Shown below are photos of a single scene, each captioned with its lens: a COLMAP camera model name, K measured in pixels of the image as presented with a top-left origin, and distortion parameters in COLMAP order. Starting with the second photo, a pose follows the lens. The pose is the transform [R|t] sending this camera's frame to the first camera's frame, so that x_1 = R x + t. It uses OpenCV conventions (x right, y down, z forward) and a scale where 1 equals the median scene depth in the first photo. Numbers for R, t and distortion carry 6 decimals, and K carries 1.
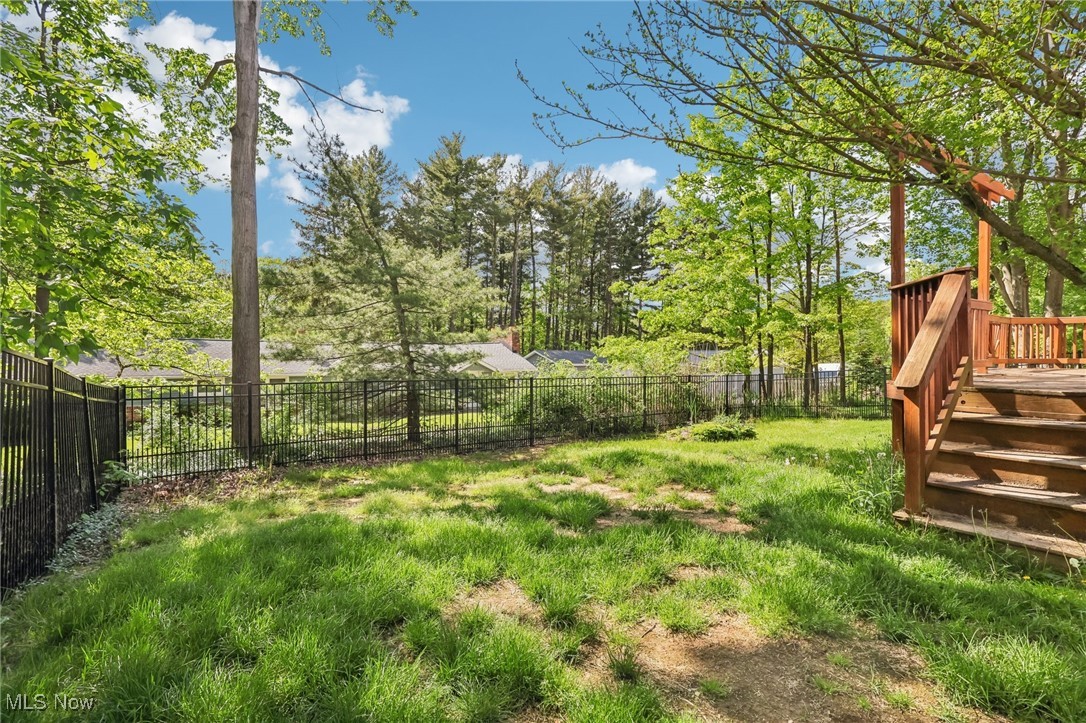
lens RADIAL K [[515.6, 0, 538.2], [0, 515.6, 355.8], [0, 0, 1]] dist [-0.002944, 0.003629]
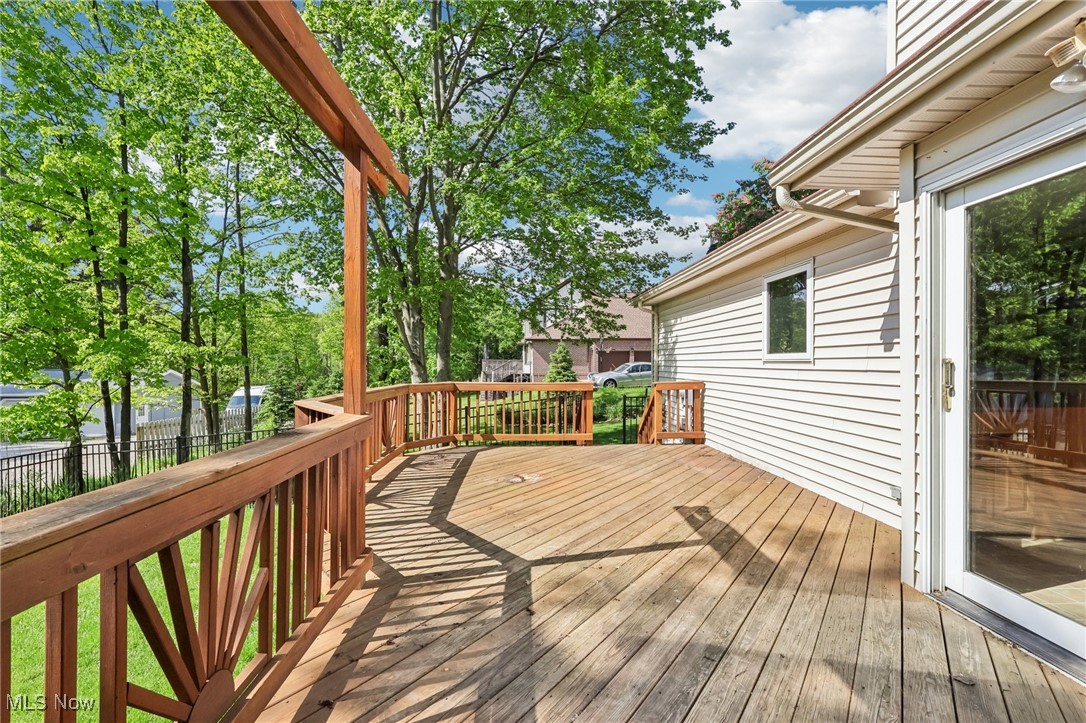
lens RADIAL K [[515.6, 0, 540.1], [0, 515.6, 362.1], [0, 0, 1]] dist [-0.002944, 0.003629]
pose [[0.548178, 0.002096, 0.836359, 0.199224], [-0.001274, 0.999998, -0.001672, -0.048522], [-0.836361, -0.000149, 0.548179, 0.216855]]
